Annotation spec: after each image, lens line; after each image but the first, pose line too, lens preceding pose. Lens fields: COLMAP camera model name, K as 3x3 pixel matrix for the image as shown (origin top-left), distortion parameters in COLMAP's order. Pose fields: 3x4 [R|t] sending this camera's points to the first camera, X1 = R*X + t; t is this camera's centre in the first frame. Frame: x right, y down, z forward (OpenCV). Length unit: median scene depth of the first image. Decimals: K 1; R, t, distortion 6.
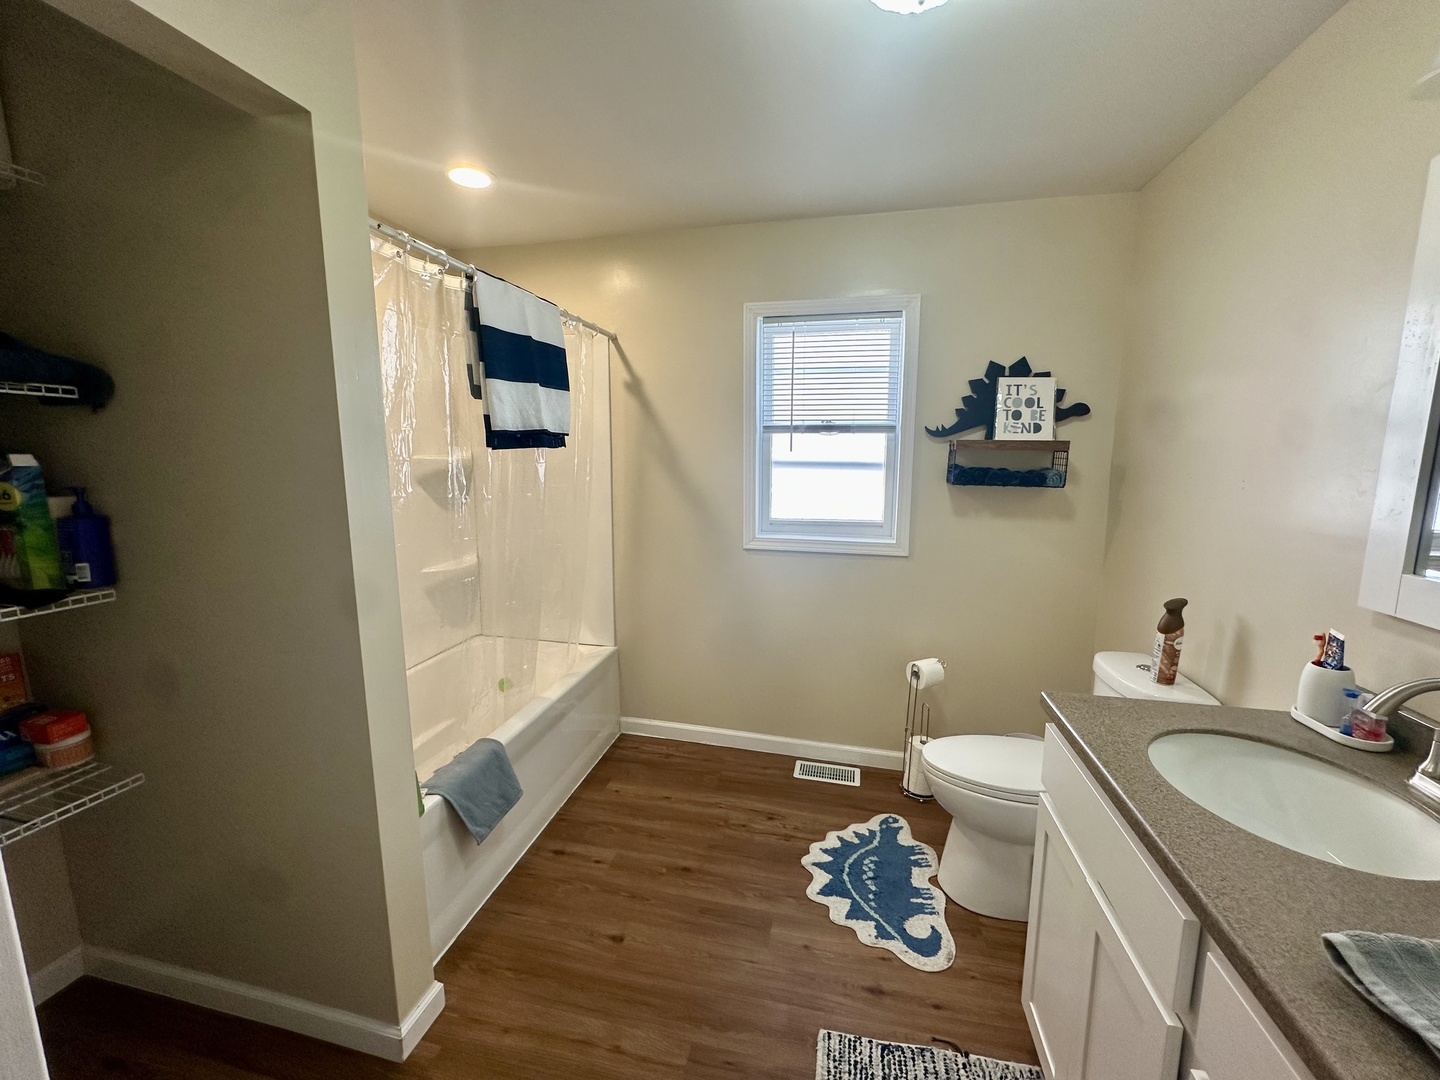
lens RADIAL K [[575.5, 0, 724.4], [0, 575.5, 545.8], [0, 0, 1]] dist [-0.001765, 0.000278]
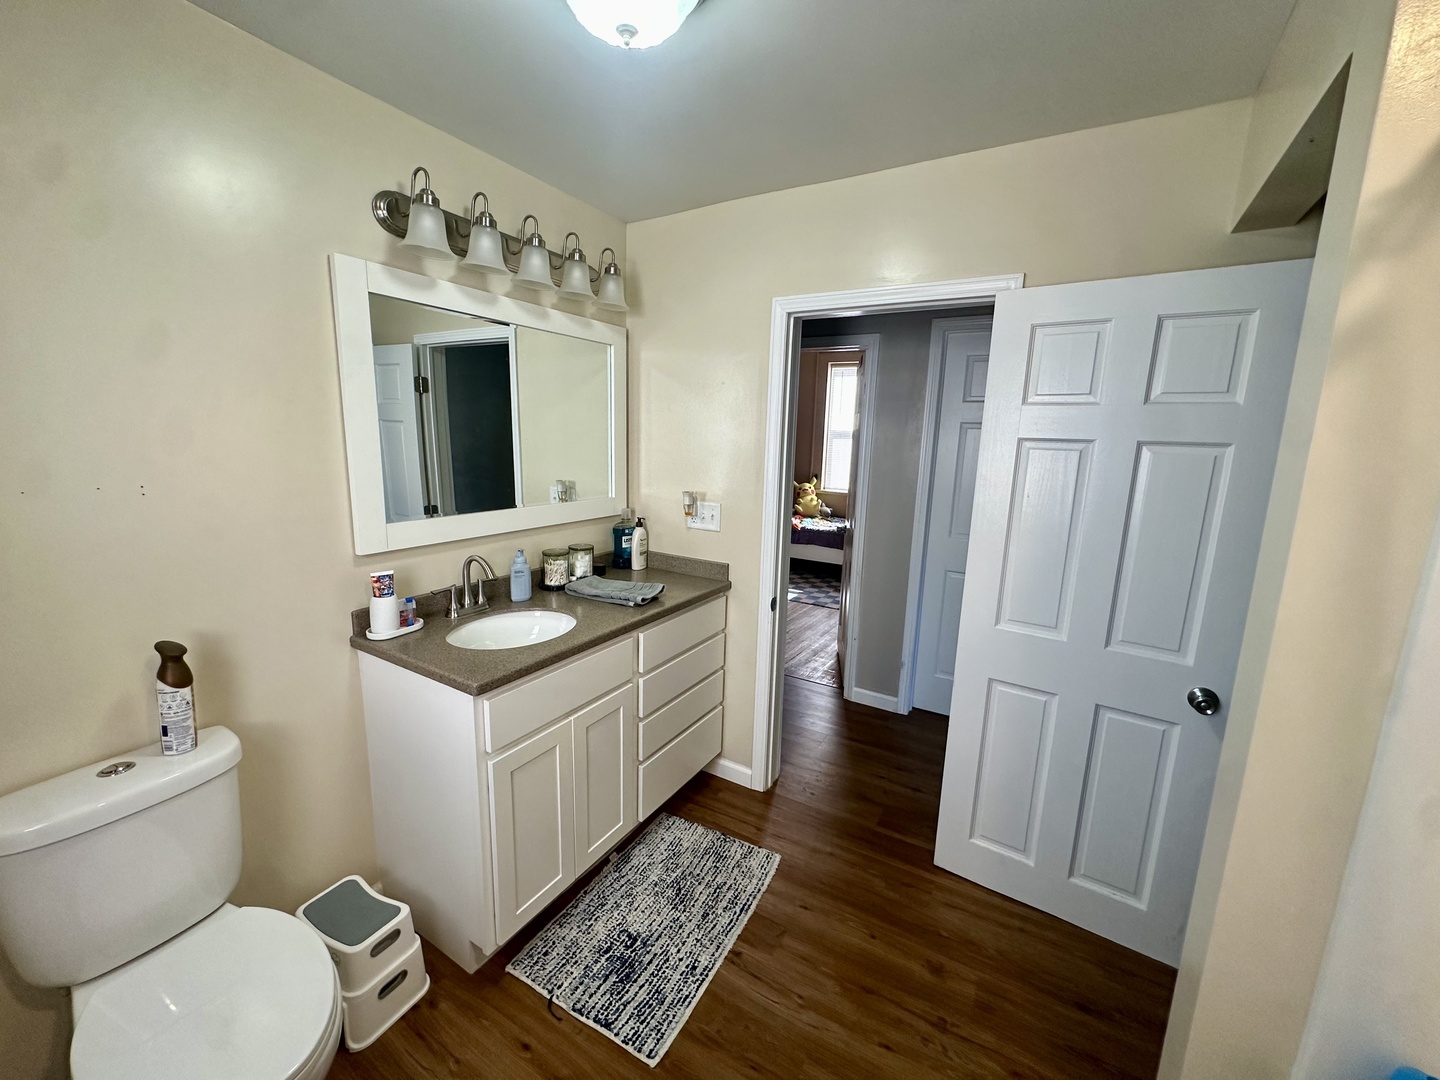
lens RADIAL K [[575.5, 0, 721.1], [0, 575.5, 532.3], [0, 0, 1]] dist [-0.001765, 0.000278]
pose [[-0.949545, -0.095181, 0.298838, -0.149846], [0.005451, 0.947685, 0.319161, -0.330803], [-0.313583, 0.304687, -0.899351, 1.606375]]
